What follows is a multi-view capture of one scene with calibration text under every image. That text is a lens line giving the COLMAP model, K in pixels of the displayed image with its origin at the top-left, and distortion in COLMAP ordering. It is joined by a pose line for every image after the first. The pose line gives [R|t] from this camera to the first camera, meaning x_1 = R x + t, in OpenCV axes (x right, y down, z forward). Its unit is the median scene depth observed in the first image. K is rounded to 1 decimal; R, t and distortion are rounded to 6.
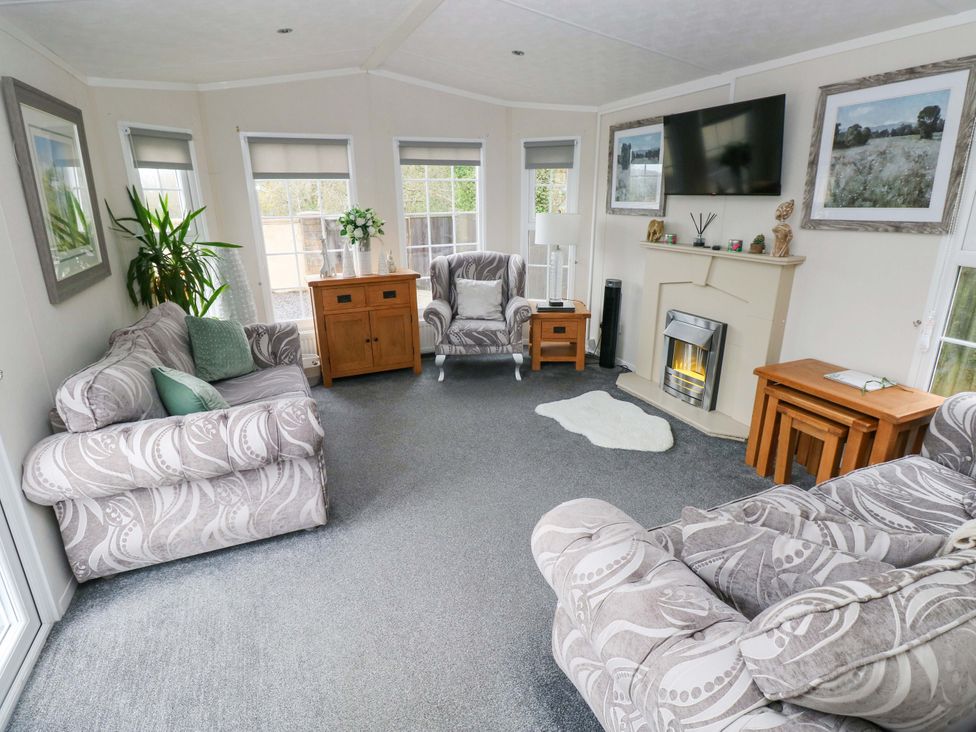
lens RADIAL K [[504.9, 0, 483.9], [0, 504.9, 355.4], [0, 0, 1]] dist [0.001682, -0.014776]
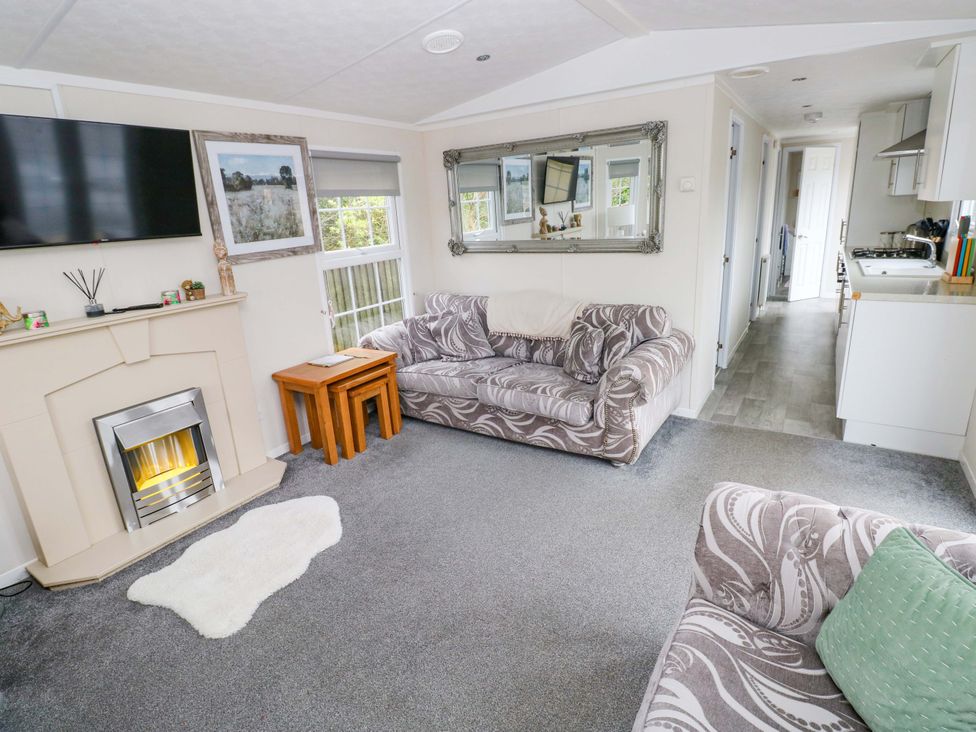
lens RADIAL K [[504.9, 0, 483.9], [0, 504.9, 355.4], [0, 0, 1]] dist [0.001682, -0.014776]
pose [[-0.541870, -0.179662, 0.821035, -0.472493], [0.323389, 0.857106, 0.400986, -0.296965], [-0.775756, 0.482796, -0.406339, 0.967286]]
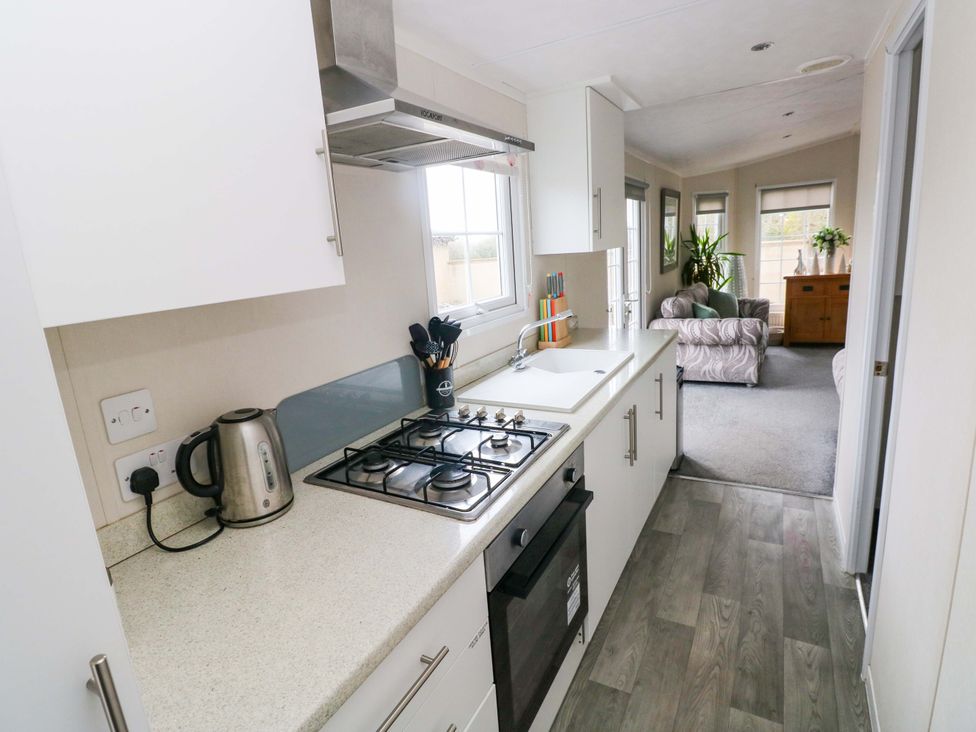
lens RADIAL K [[504.9, 0, 483.9], [0, 504.9, 355.4], [0, 0, 1]] dist [0.001682, -0.014776]
pose [[0.597852, 0.132277, -0.790617, 0.545222], [-0.170468, 0.984711, 0.035845, 0.294836], [0.783271, 0.113345, 0.611261, -0.985001]]
